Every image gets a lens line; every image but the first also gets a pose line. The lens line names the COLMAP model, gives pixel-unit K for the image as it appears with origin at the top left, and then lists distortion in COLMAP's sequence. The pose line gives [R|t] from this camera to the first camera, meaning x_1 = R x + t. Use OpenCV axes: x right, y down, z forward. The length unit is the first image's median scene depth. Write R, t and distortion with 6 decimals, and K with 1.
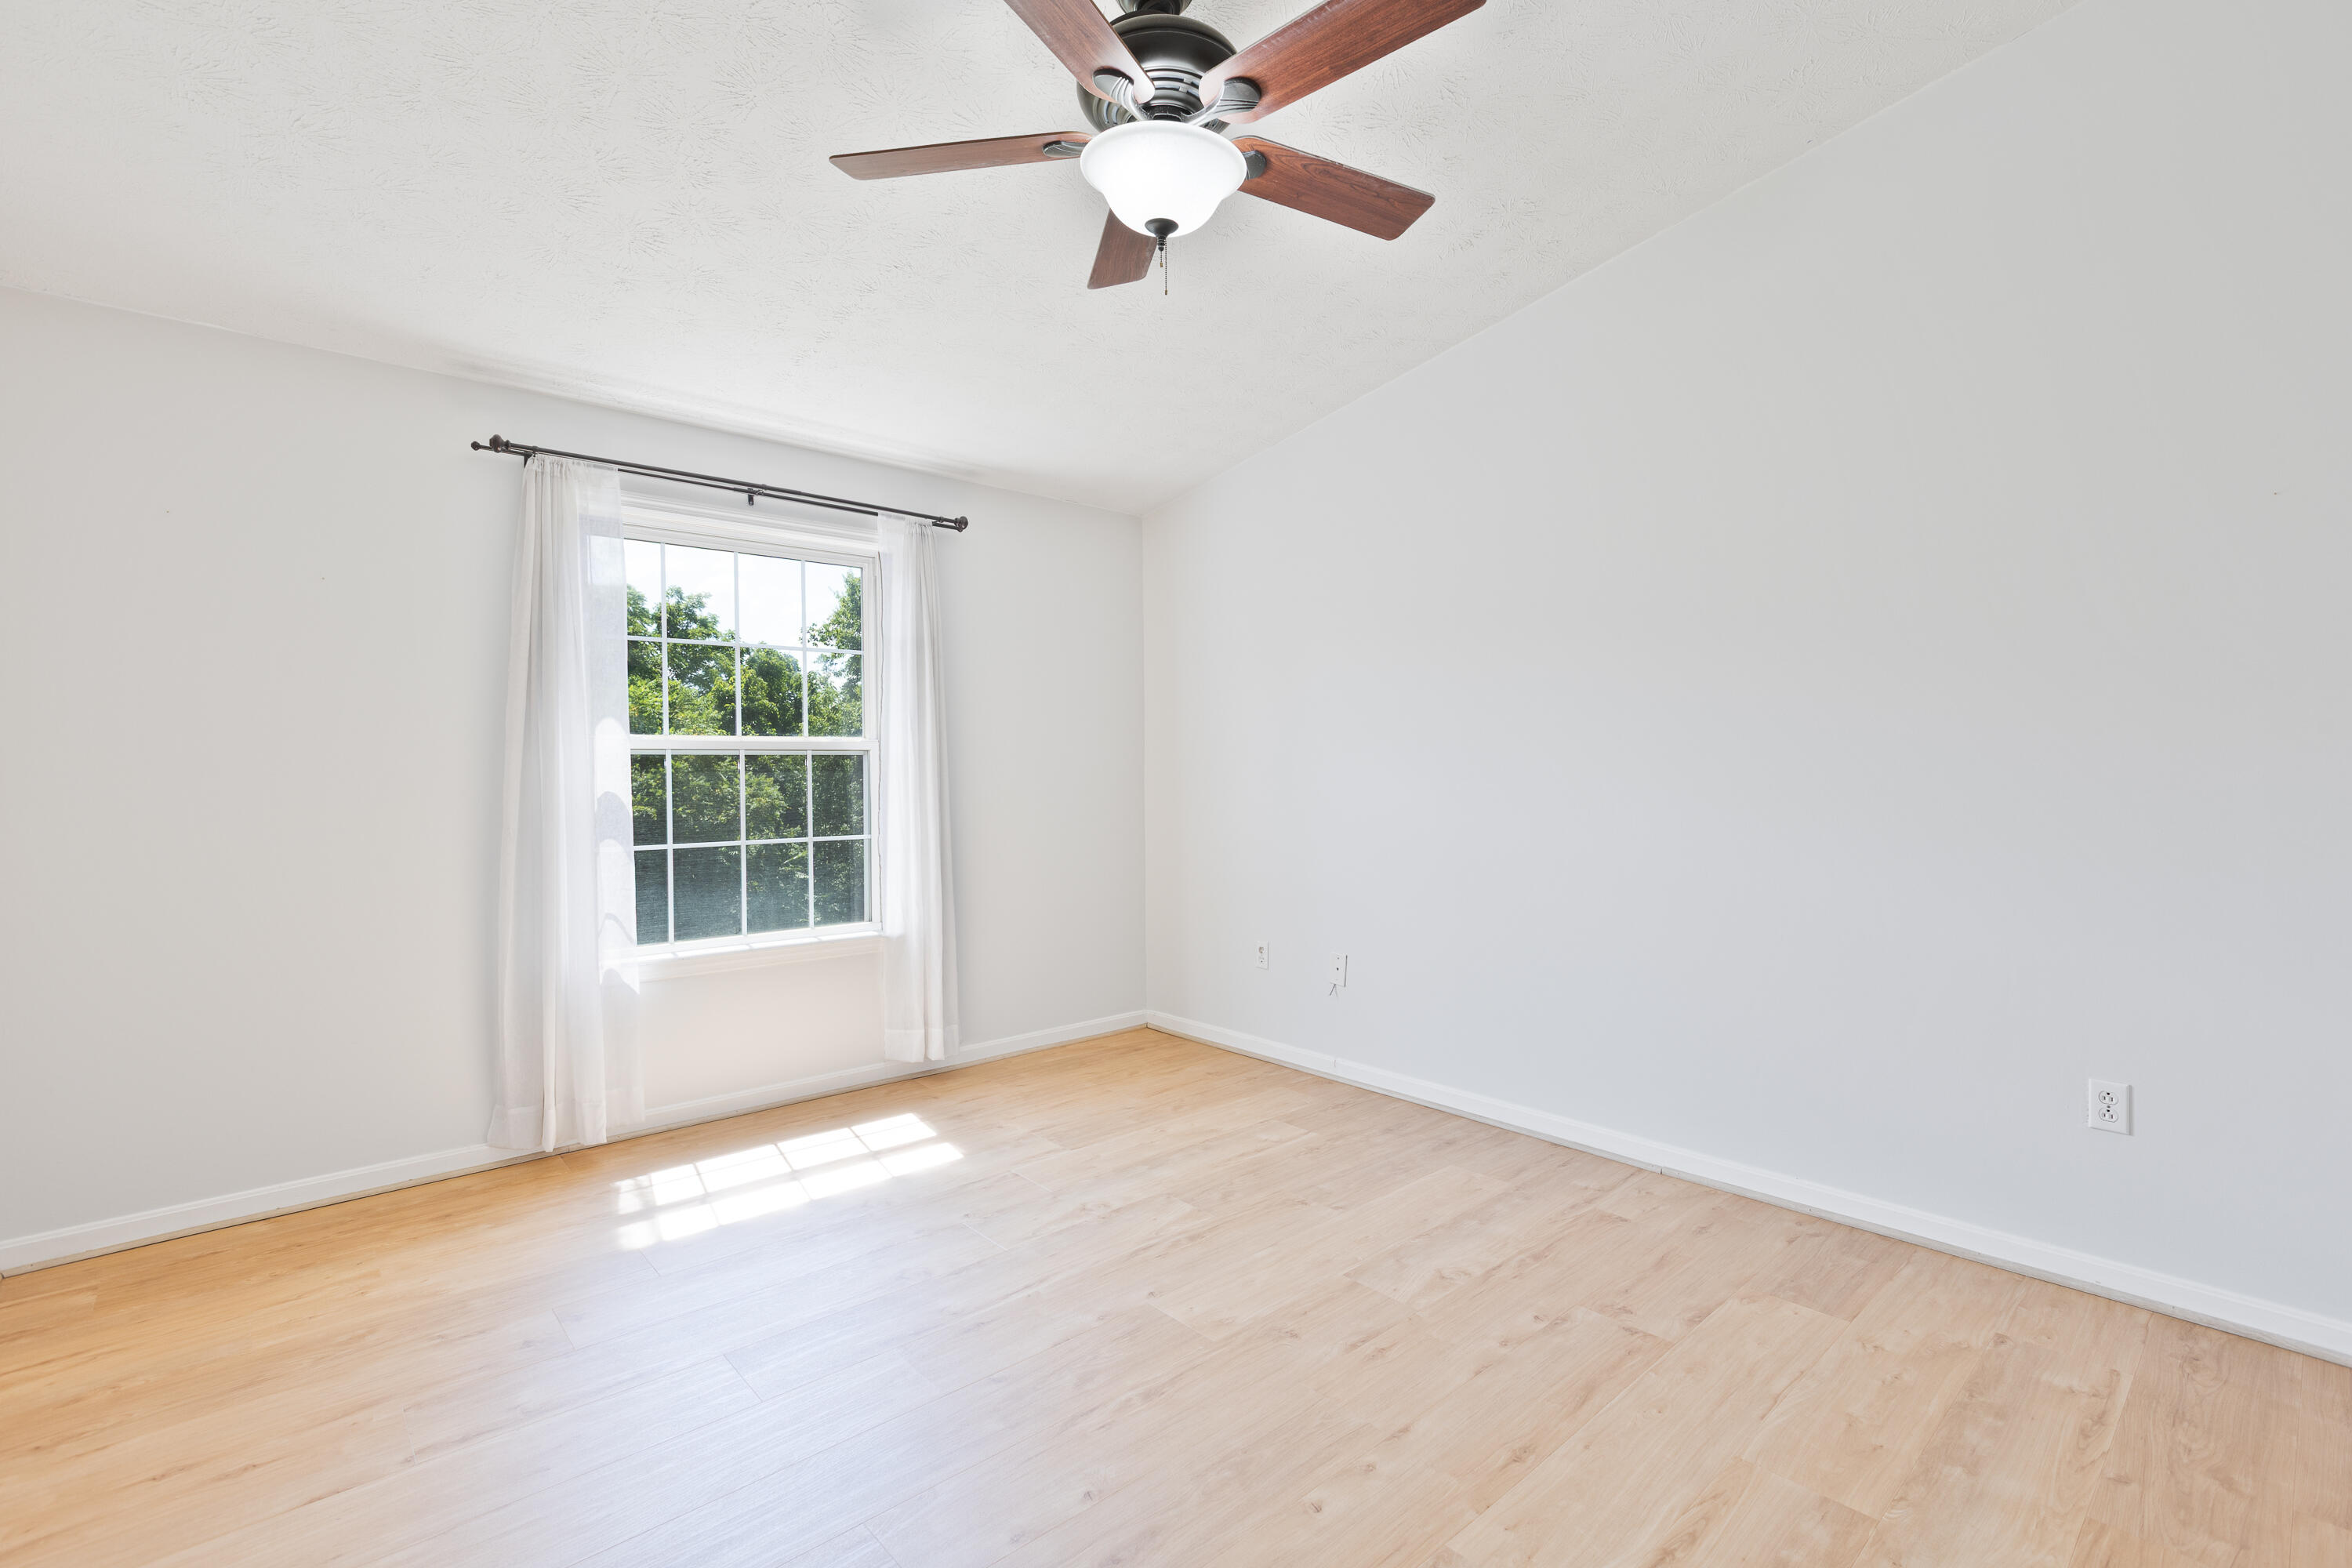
lens RADIAL K [[1120.4, 0, 1176.0], [0, 1120.4, 784.0], [0, 0, 1]] dist [-0.023470, 0.000039]
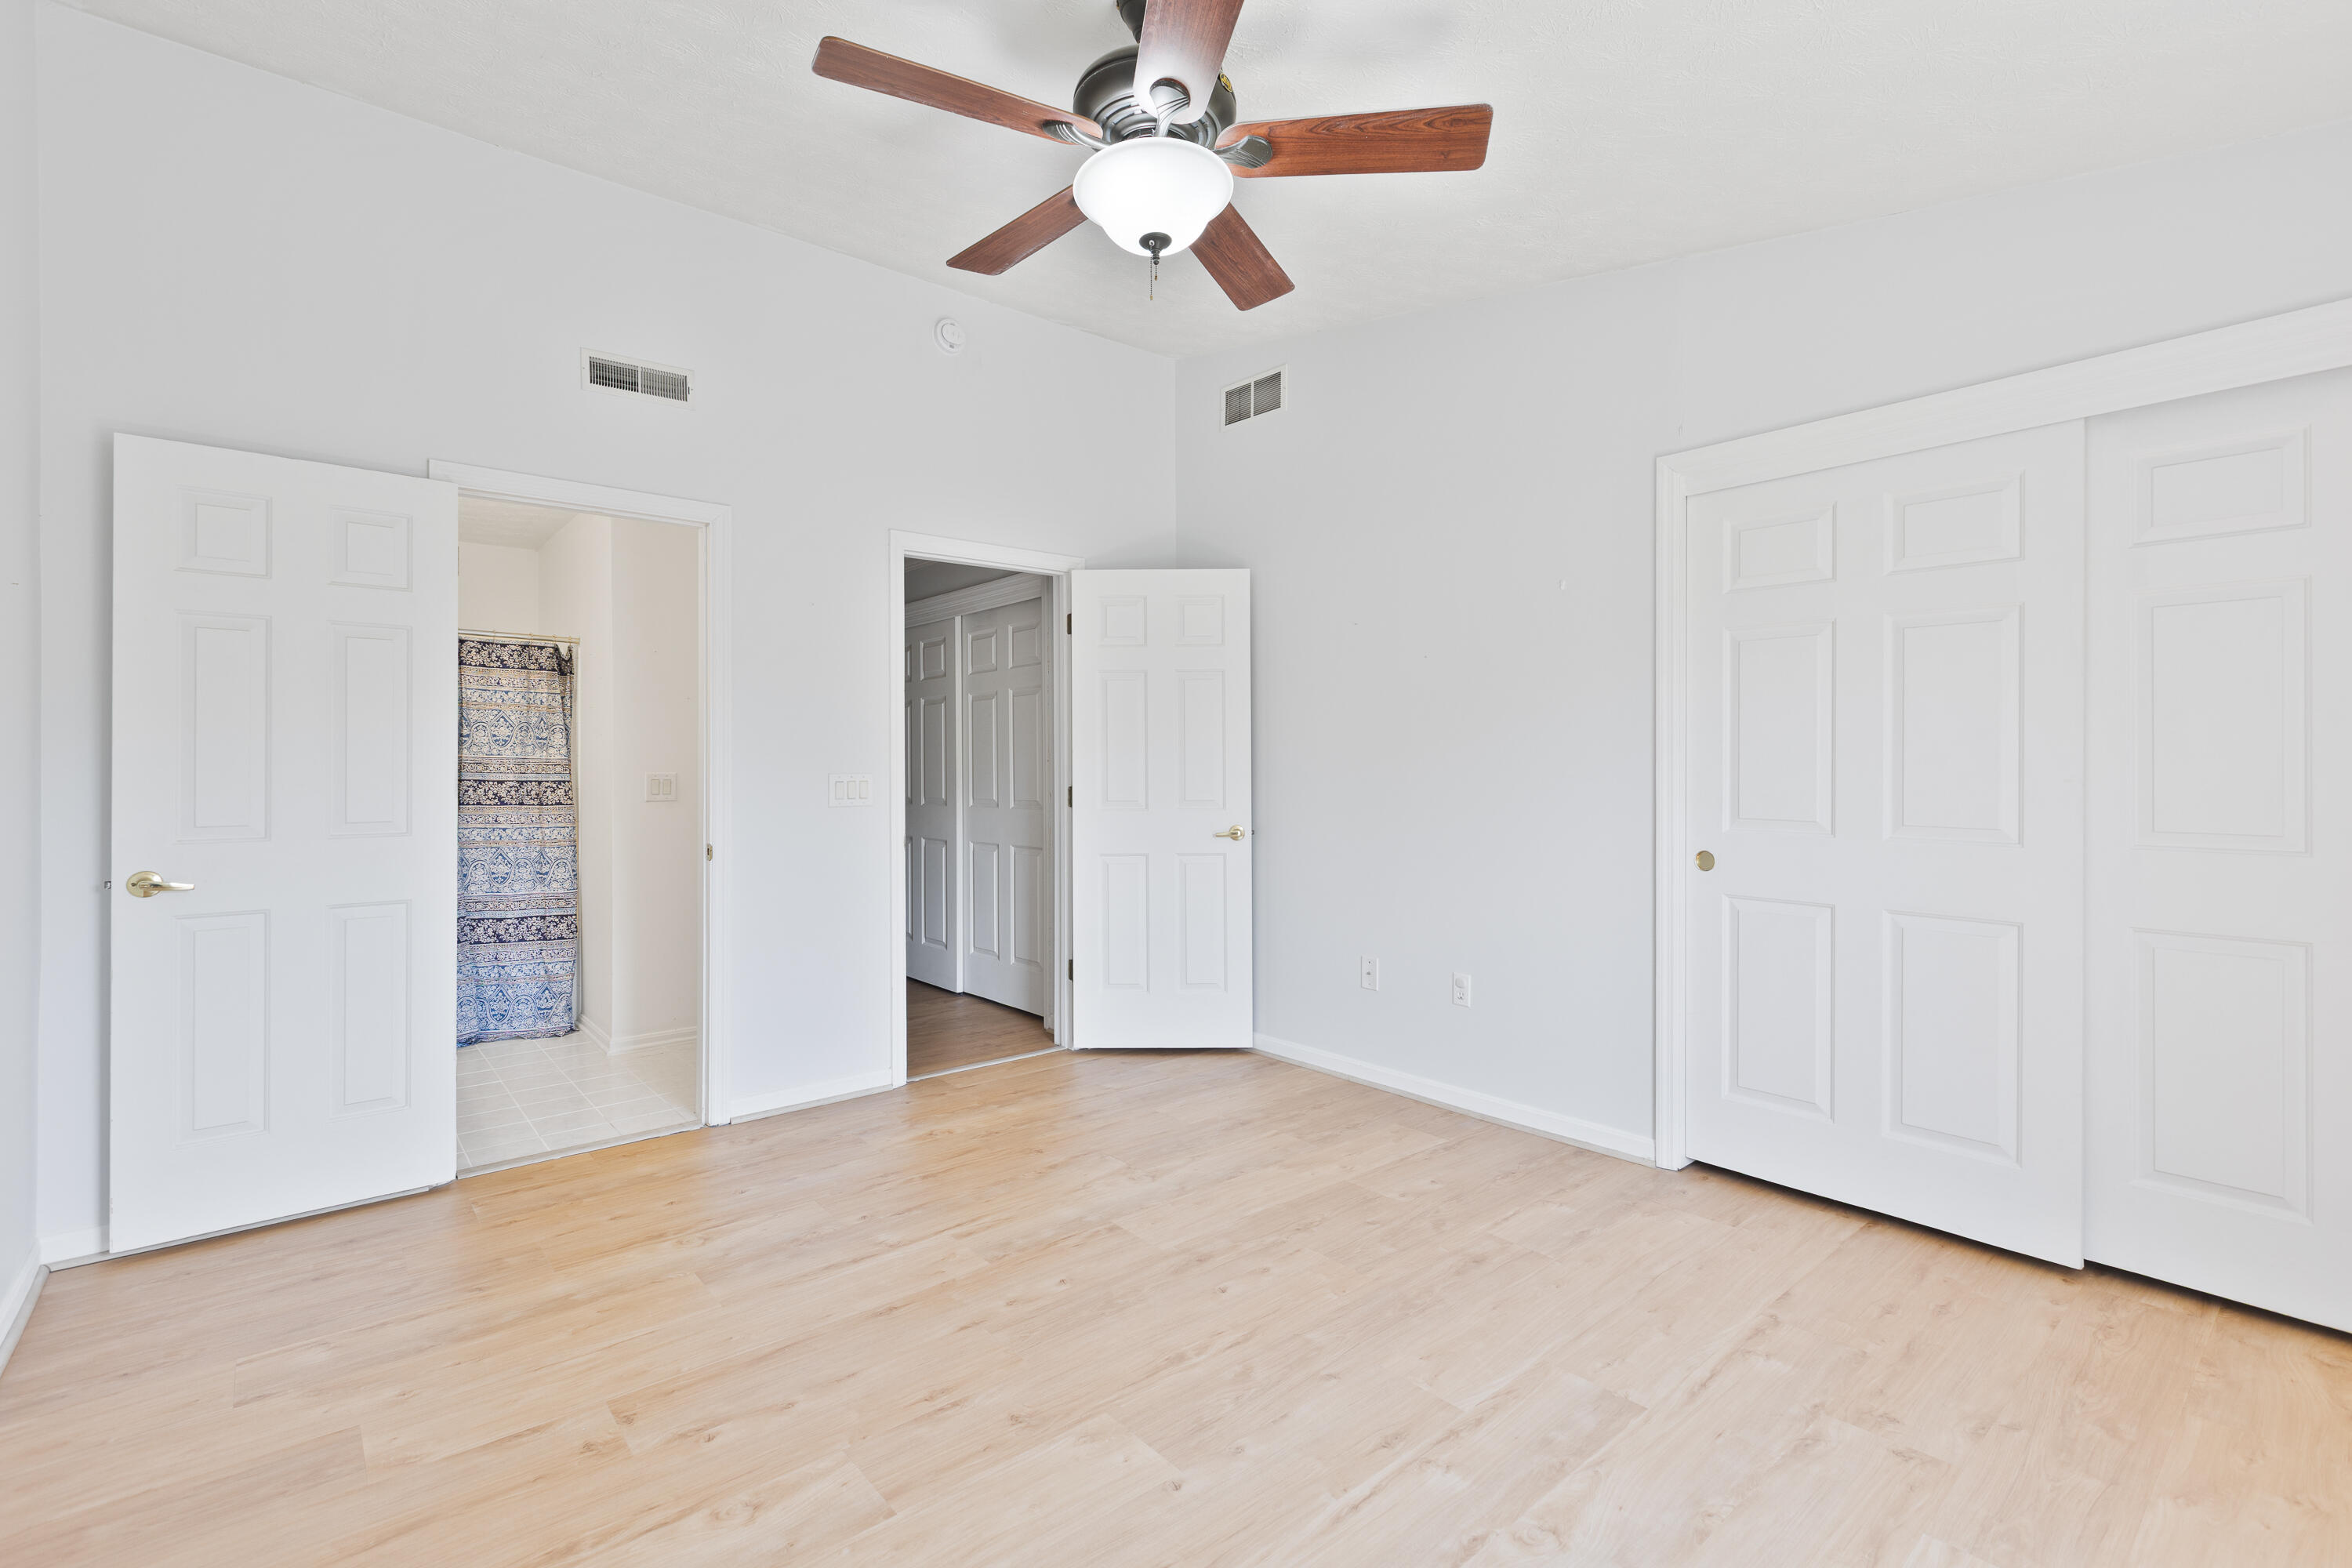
lens RADIAL K [[1066.9, 0, 1181.6], [0, 1066.9, 728.0], [0, 0, 1]] dist [-0.022099, 0.000353]
pose [[-0.999727, 0.009912, 0.021171, -0.048772], [0.009535, 0.999796, -0.017824, -0.032034], [-0.021343, -0.017618, -0.999617, 1.848900]]
